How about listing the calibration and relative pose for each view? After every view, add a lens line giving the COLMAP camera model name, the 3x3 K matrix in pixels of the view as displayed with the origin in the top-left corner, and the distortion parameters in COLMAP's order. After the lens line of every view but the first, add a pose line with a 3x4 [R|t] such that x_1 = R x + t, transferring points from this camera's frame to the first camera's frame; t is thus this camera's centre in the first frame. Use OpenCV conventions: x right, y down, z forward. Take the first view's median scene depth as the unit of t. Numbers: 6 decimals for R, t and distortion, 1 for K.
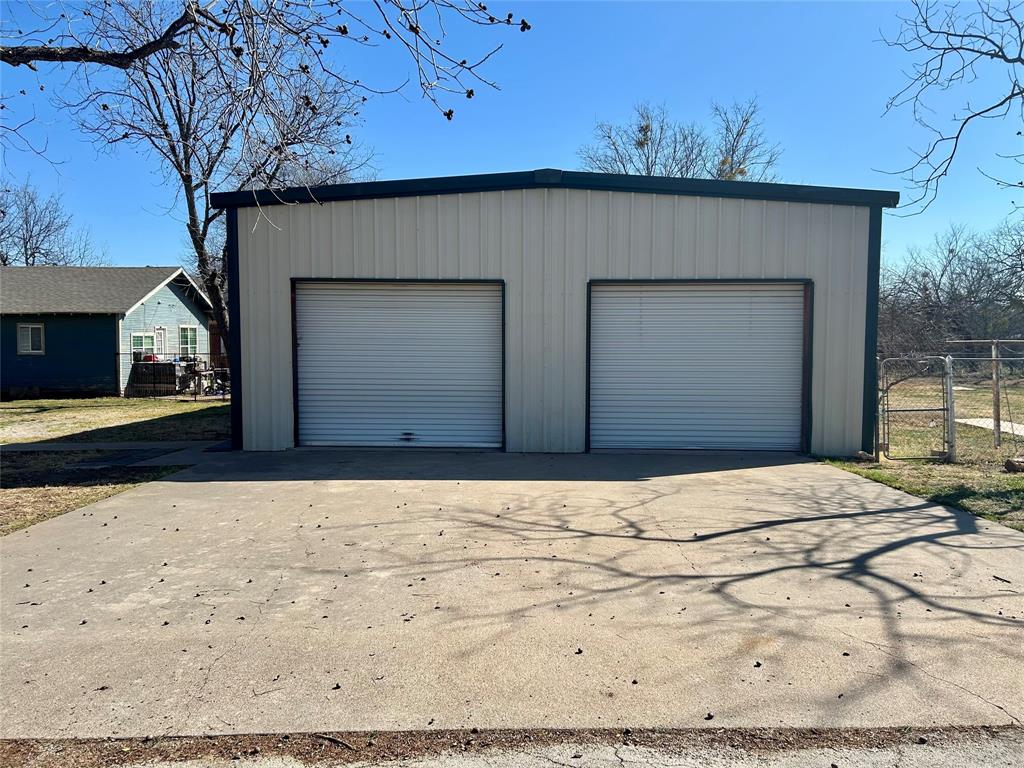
lens RADIAL K [[744.3, 0, 512.0], [0, 744.3, 384.0], [0, 0, 1]] dist [0.005324, -0.029299]
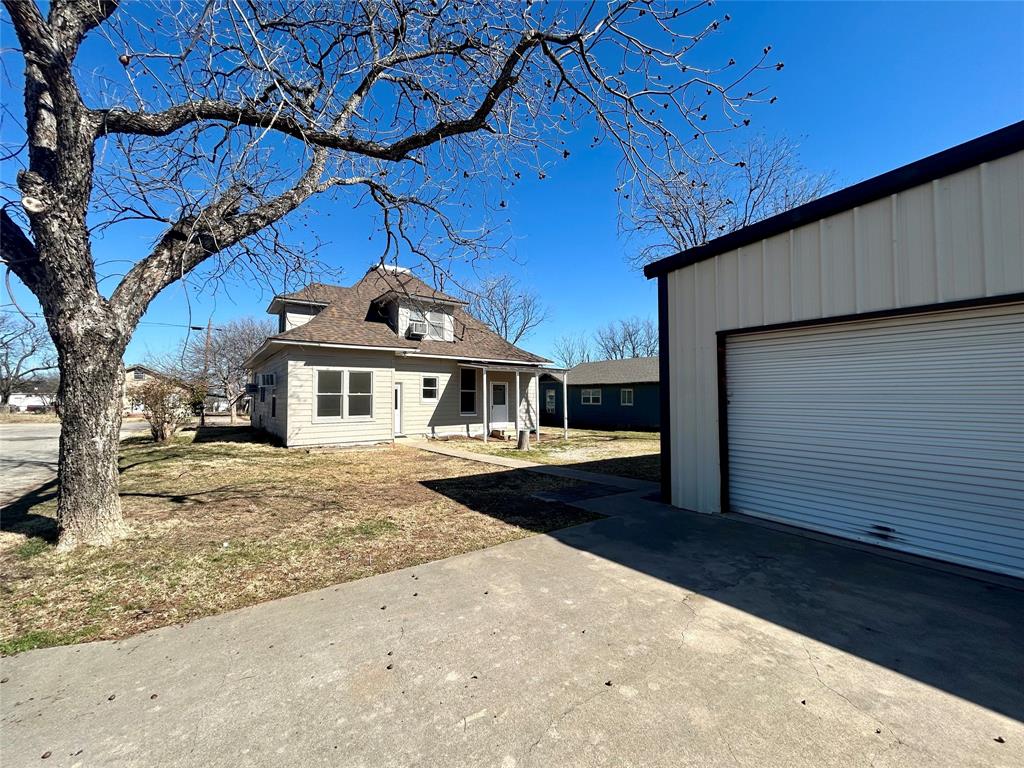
lens RADIAL K [[408.3, 0, 512.0], [0, 408.3, 384.0], [0, 0, 1]] dist [-0.001602, -0.000261]
pose [[0.604083, -0.033028, -0.796237, -0.040699], [-0.039626, 0.996660, -0.071405, -0.027994], [0.795936, 0.074687, 0.600756, 0.480634]]
